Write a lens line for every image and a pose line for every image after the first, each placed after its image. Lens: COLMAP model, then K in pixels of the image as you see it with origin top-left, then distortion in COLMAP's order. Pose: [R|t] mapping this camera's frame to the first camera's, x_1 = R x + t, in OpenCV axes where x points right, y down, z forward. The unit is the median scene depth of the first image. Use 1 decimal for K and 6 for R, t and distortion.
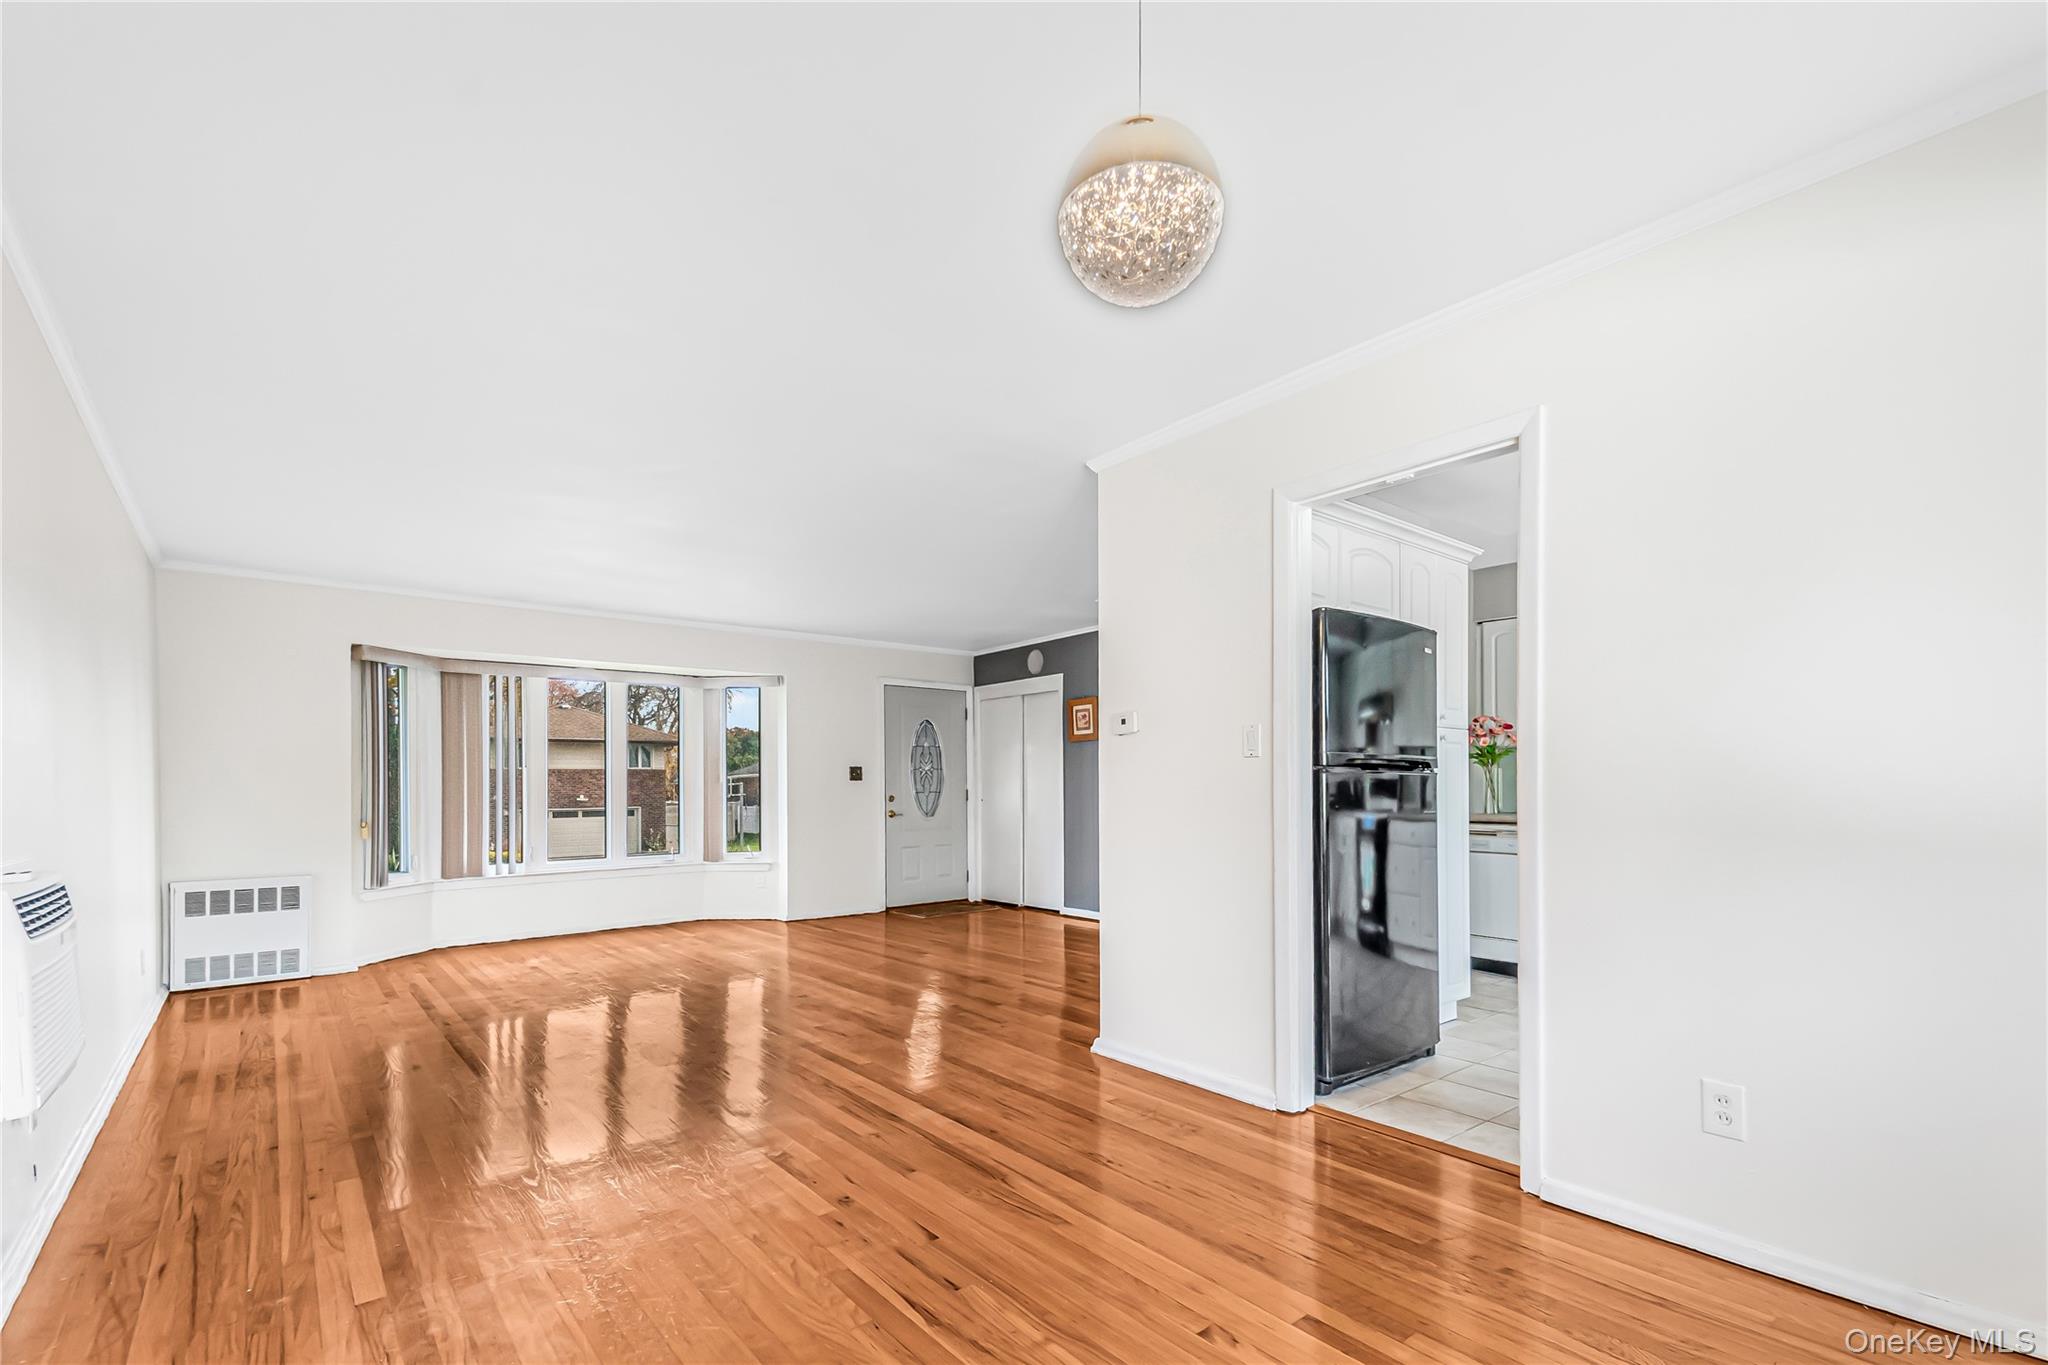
lens RADIAL K [[912.7, 0, 1035.6], [0, 912.7, 768.1], [0, 0, 1]] dist [0.035017, -0.002957]
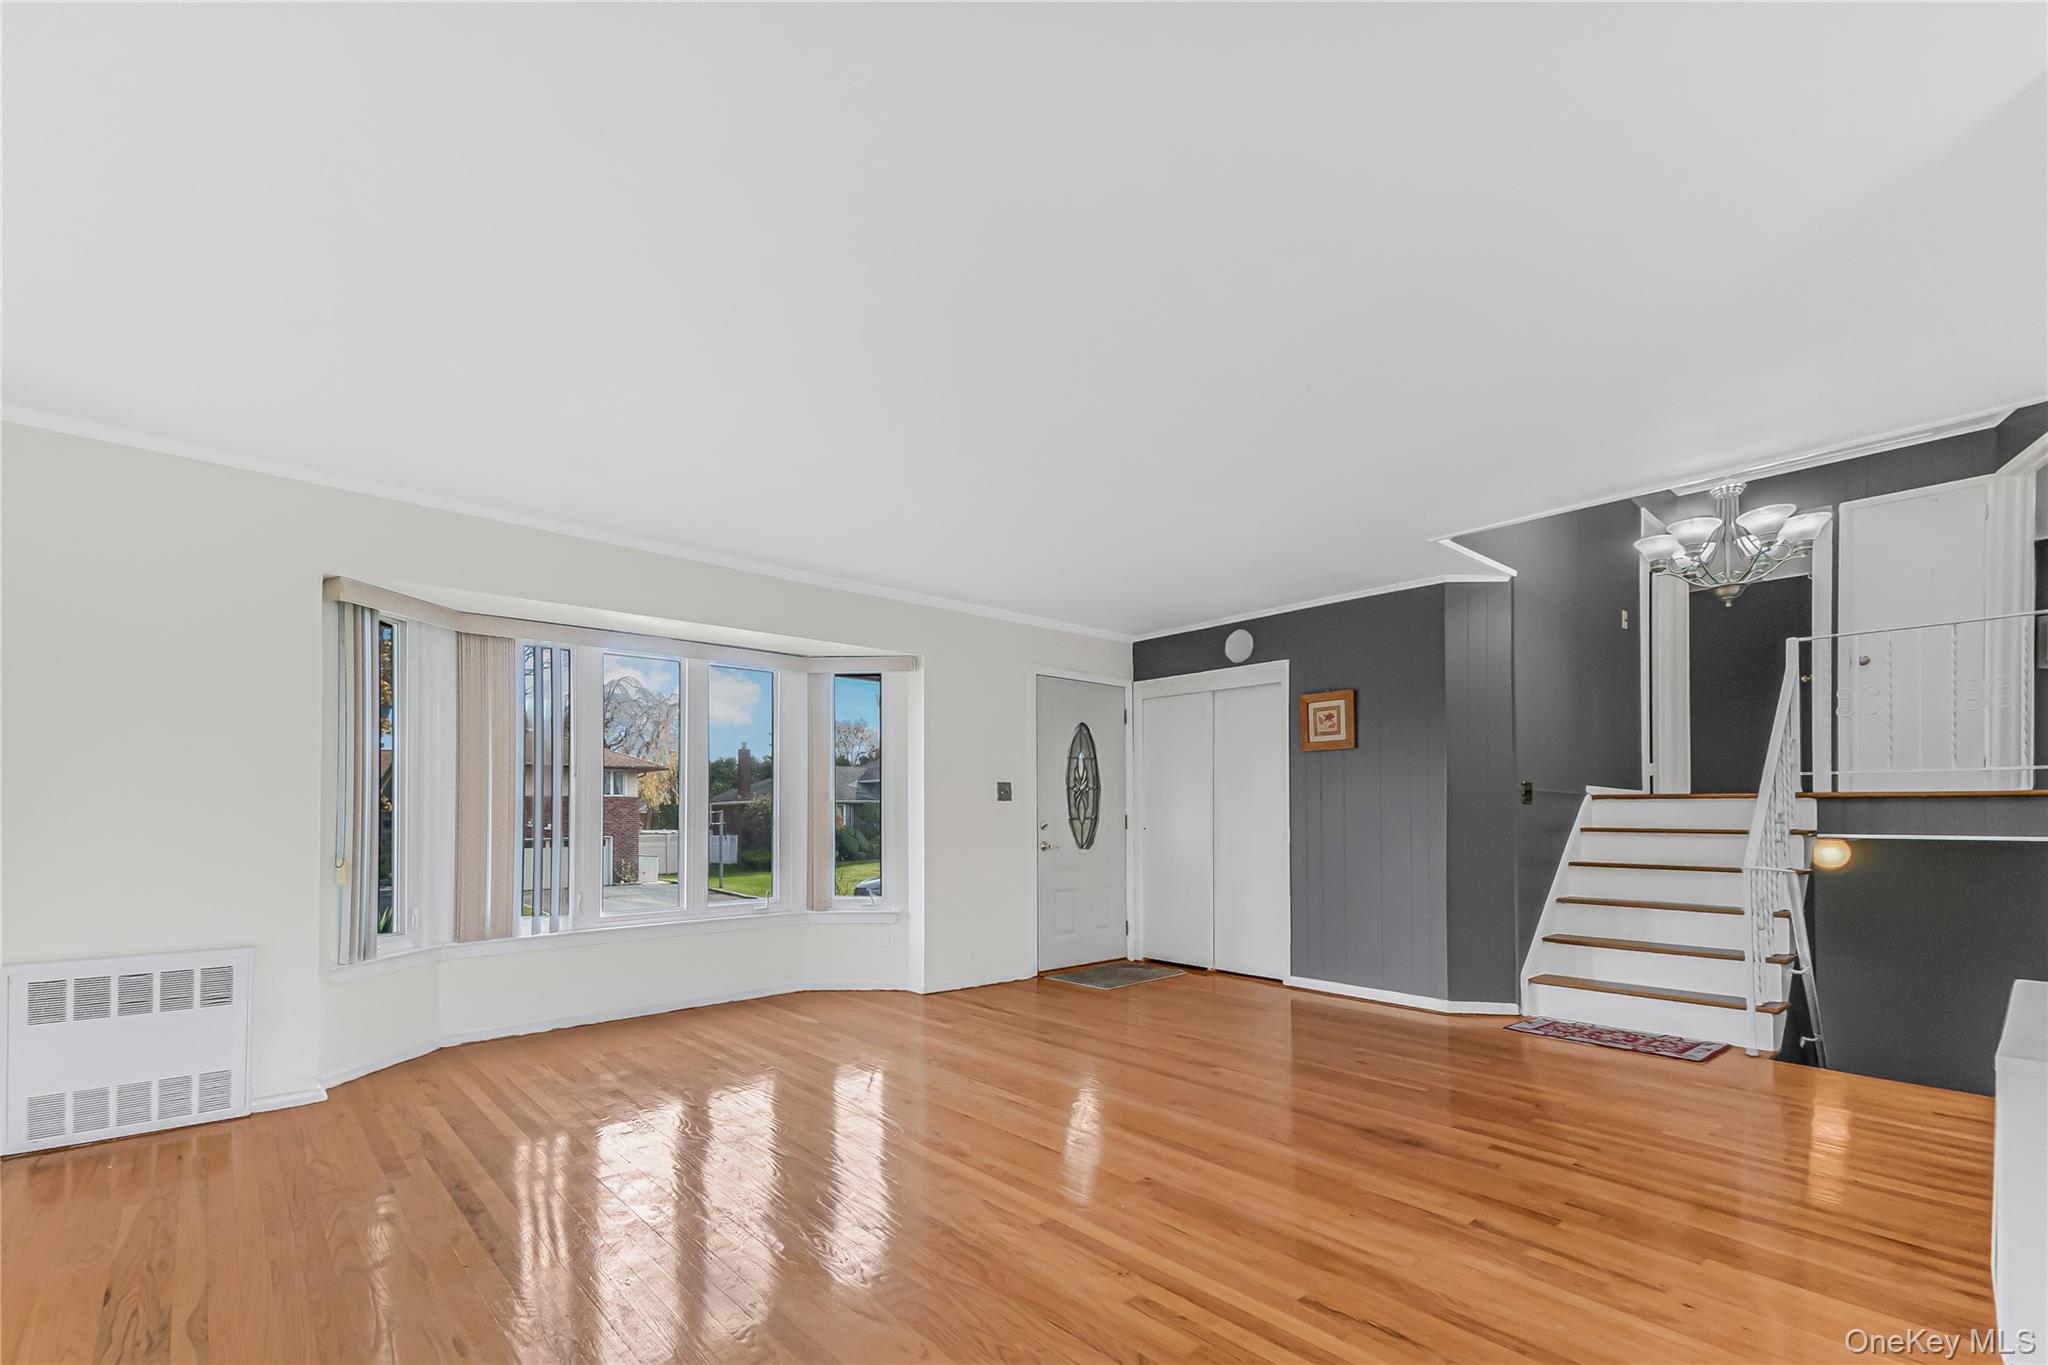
lens RADIAL K [[912.7, 0, 1023.9], [0, 912.7, 794.0], [0, 0, 1]] dist [0.035017, -0.002957]
pose [[0.999666, 0.005732, 0.025197, -0.214721], [-0.005616, 0.999973, -0.004690, 0.011363], [-0.025223, 0.004547, 0.999672, 0.278586]]
